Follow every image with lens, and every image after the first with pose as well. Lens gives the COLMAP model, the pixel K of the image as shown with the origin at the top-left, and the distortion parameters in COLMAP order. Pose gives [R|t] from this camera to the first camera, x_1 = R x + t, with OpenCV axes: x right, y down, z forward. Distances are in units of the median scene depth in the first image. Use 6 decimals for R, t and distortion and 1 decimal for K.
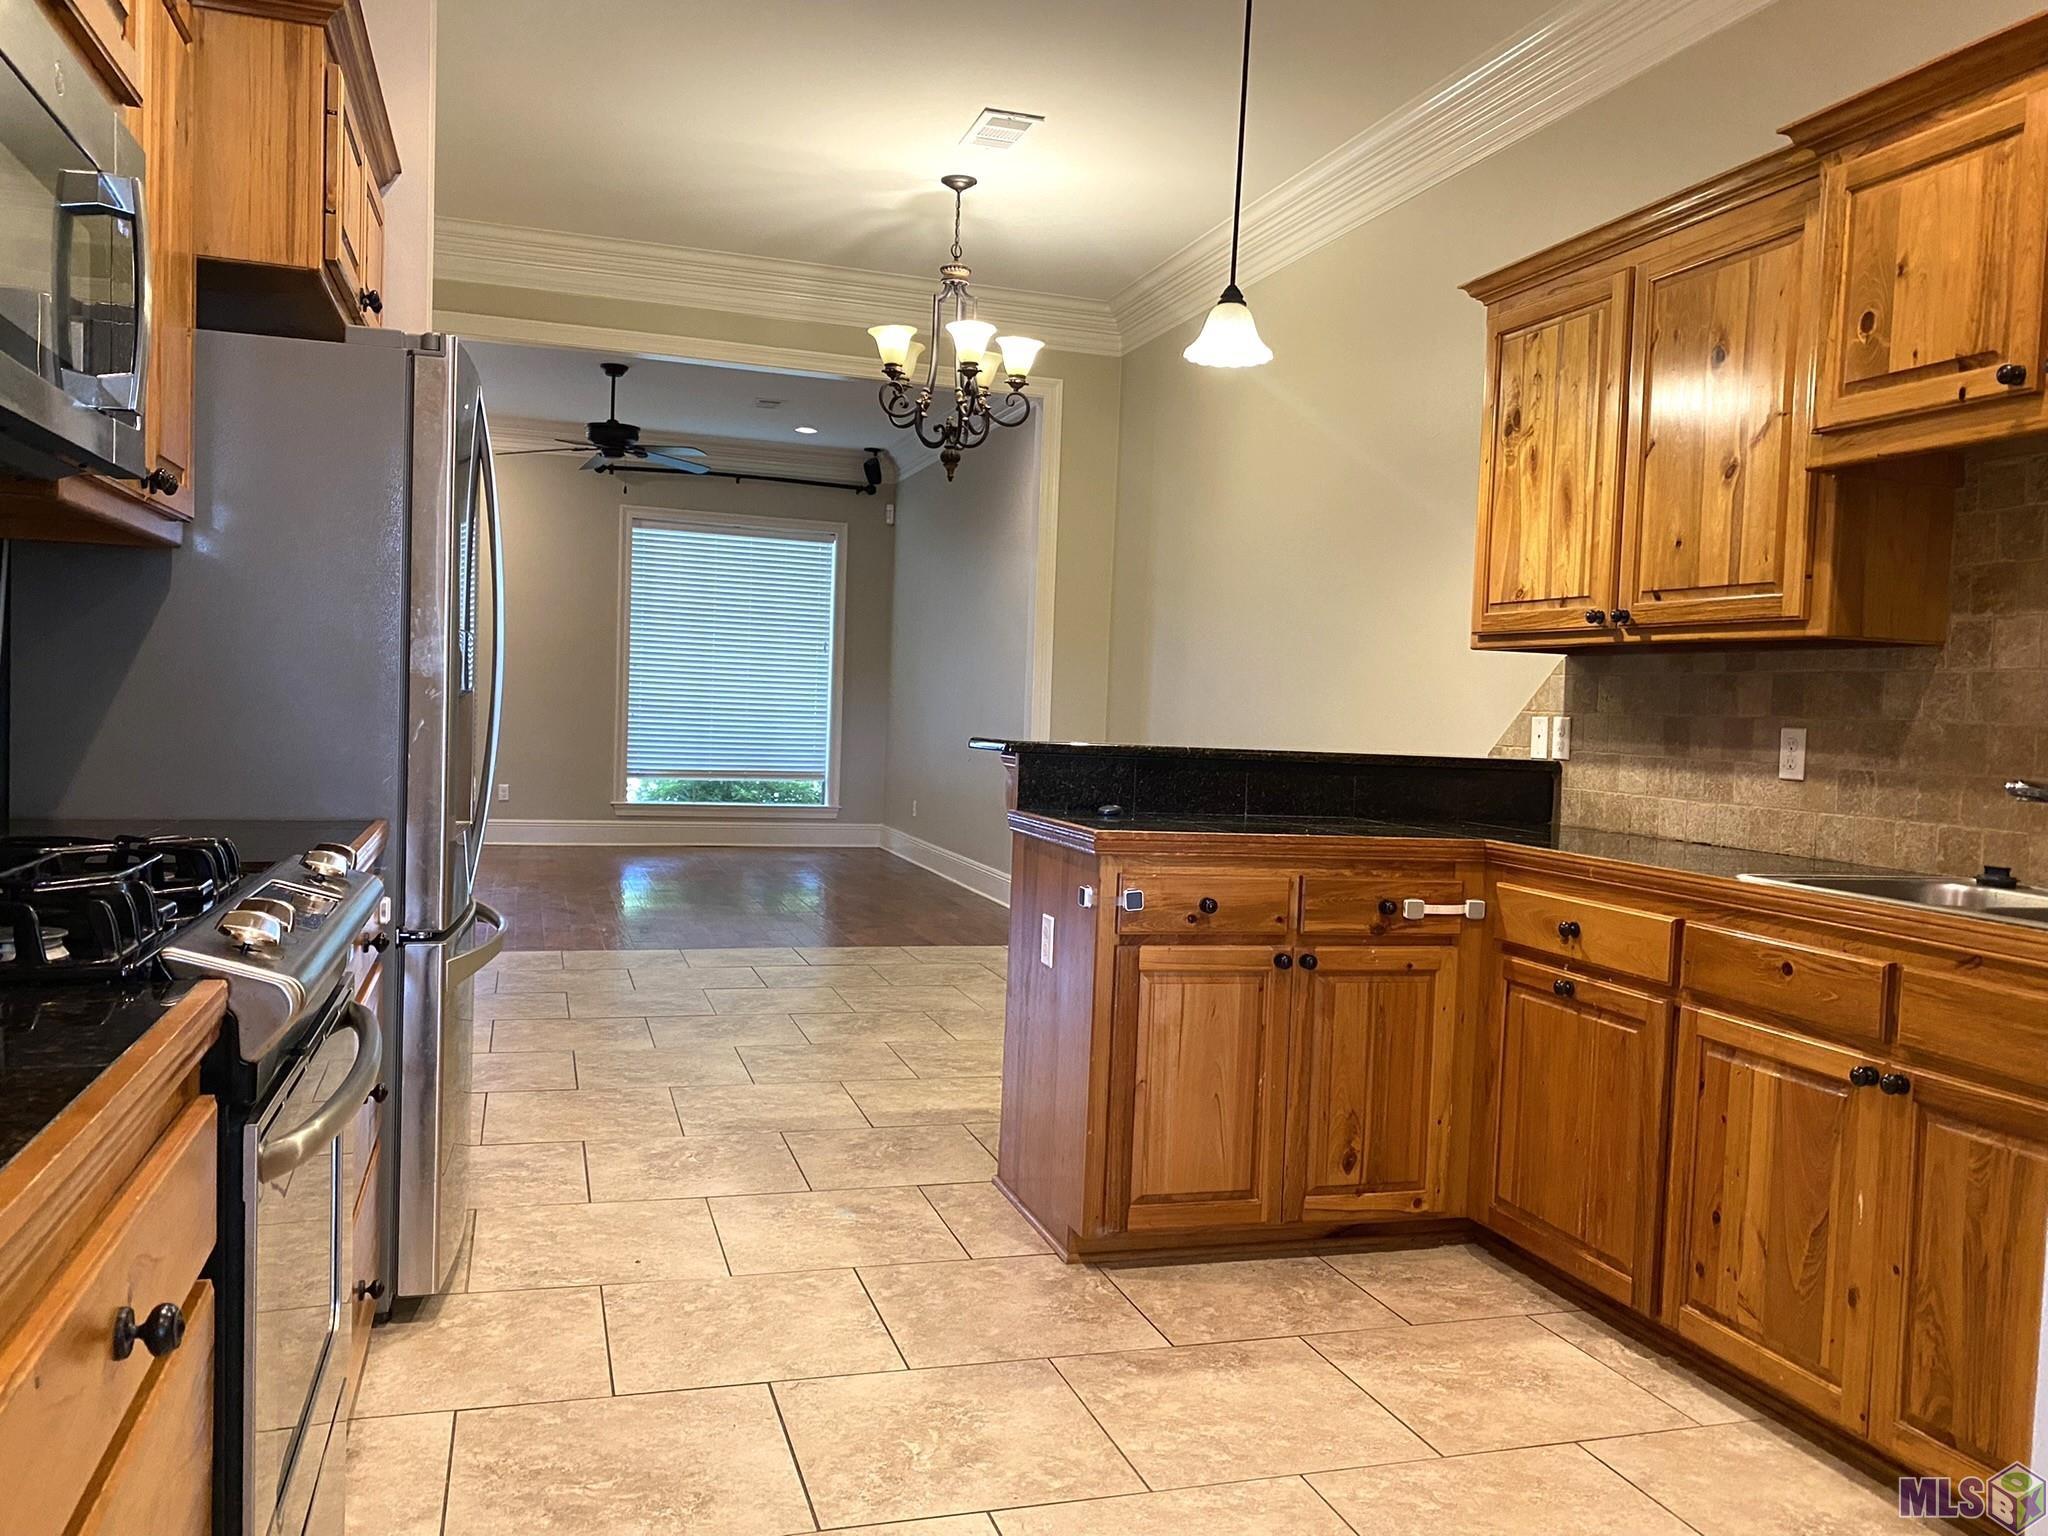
lens RADIAL K [[1573.6, 0, 1024.0], [0, 1573.6, 768.0], [0, 0, 1]] dist [0.005726, -0.001932]
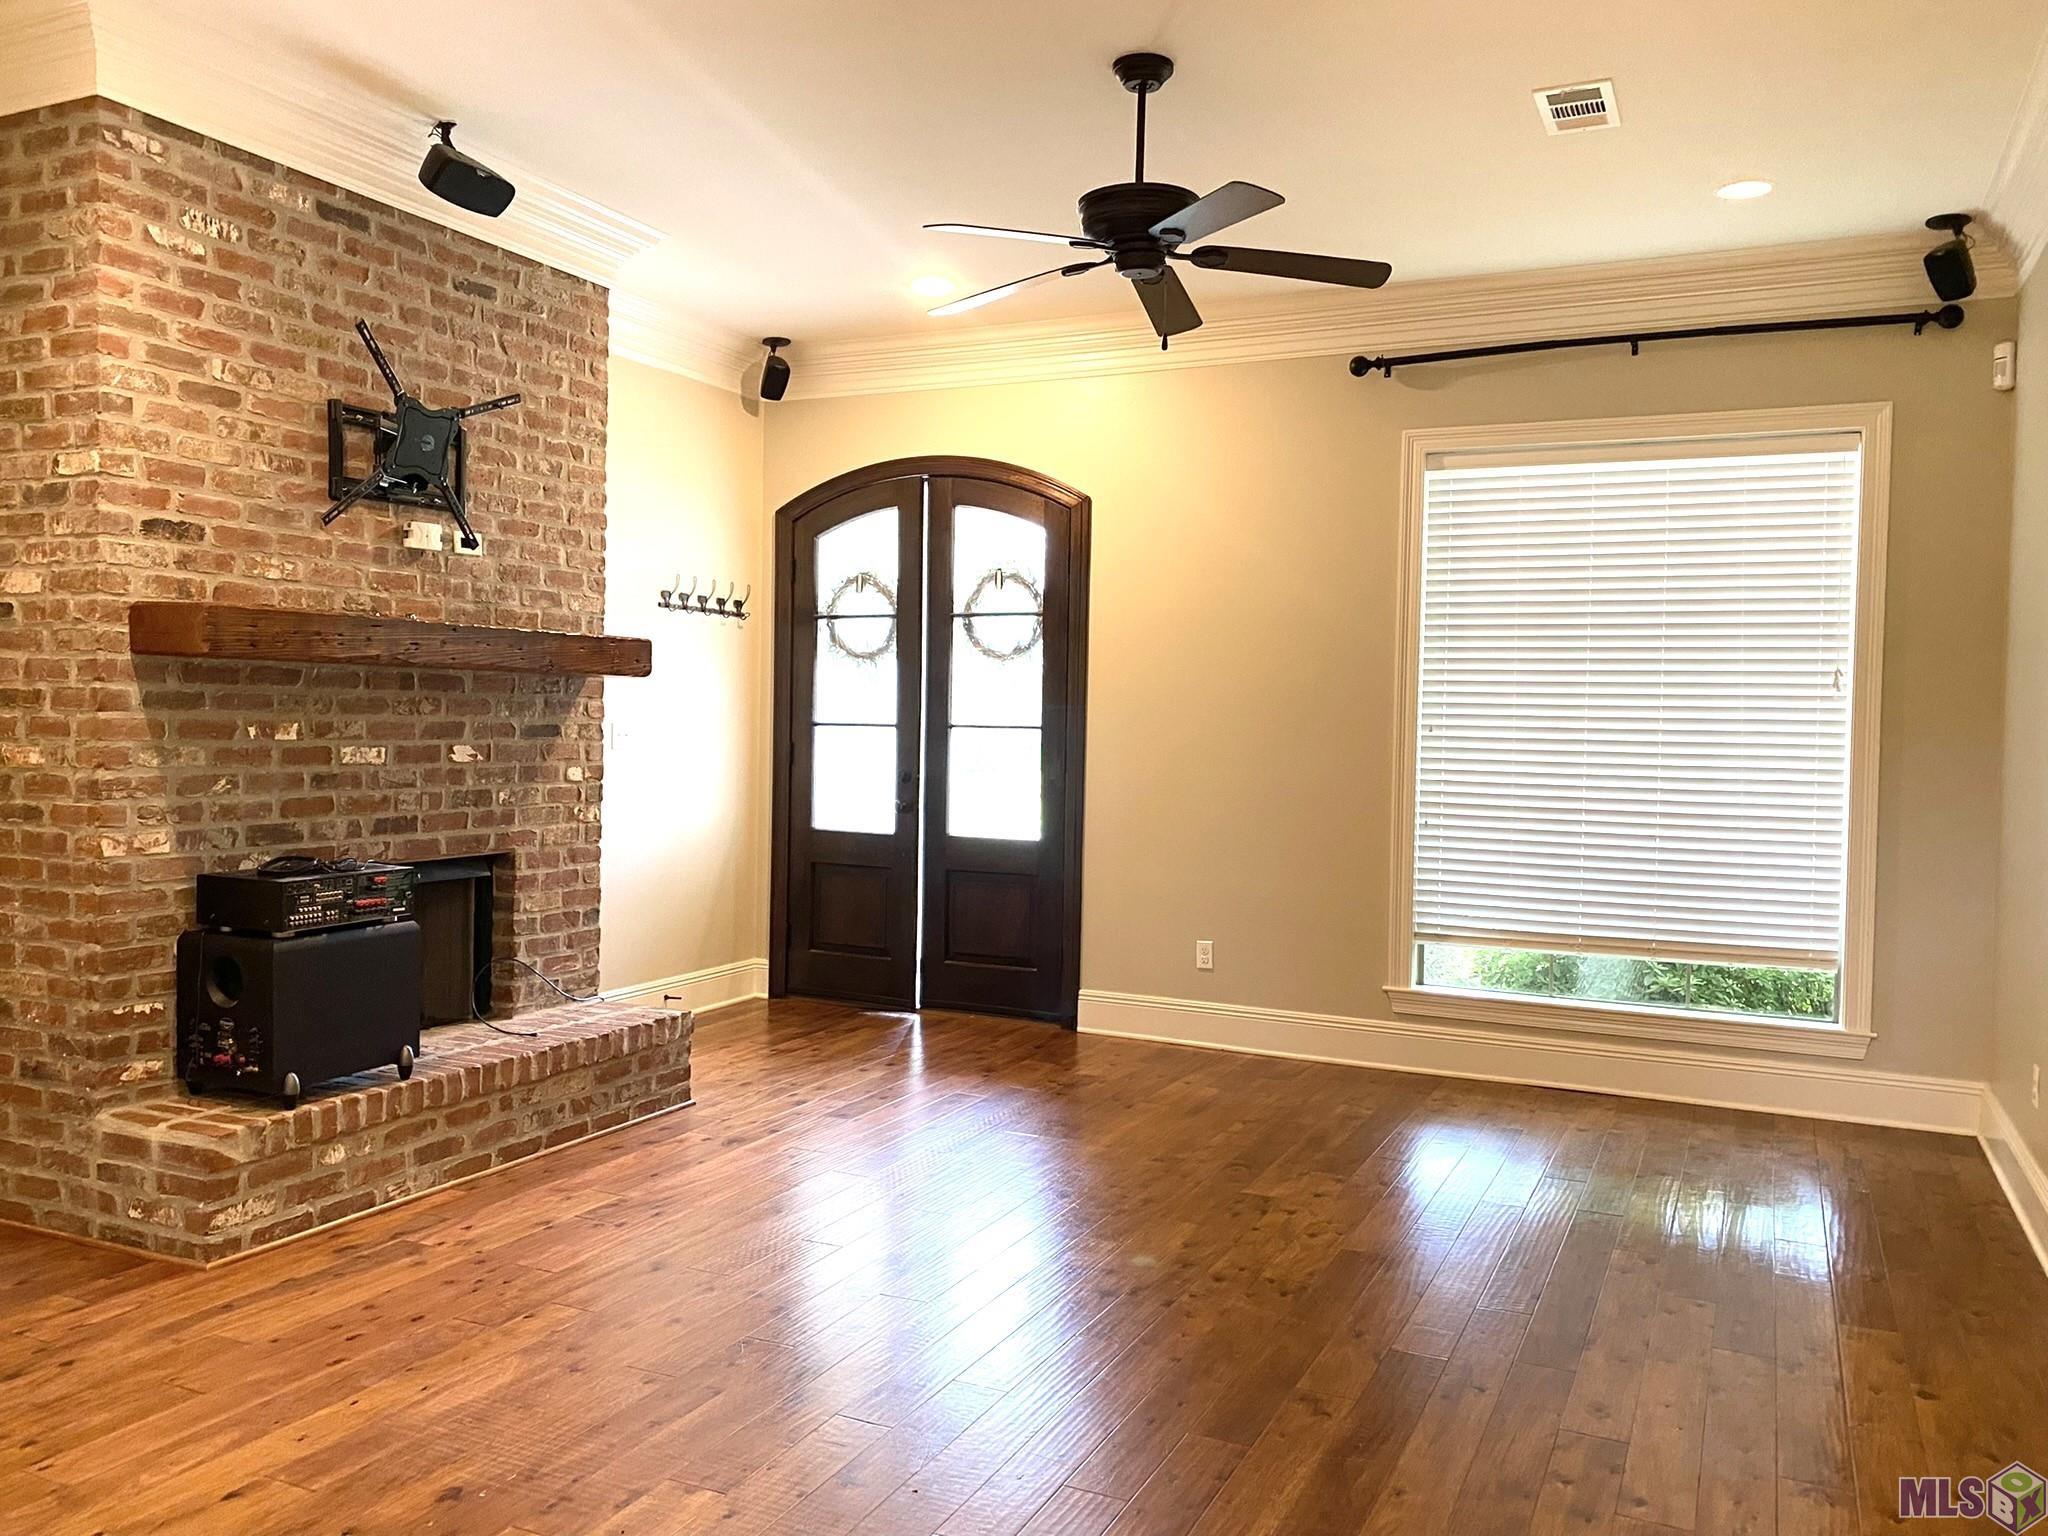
lens RADIAL K [[1573.6, 0, 1024.0], [0, 1573.6, 768.0], [0, 0, 1]] dist [0.005726, -0.001932]
pose [[0.730791, -0.008689, -0.682546, 0.013620], [-0.018580, 0.999295, -0.032615, -0.032303], [0.682348, 0.036517, 0.730115, 0.516670]]
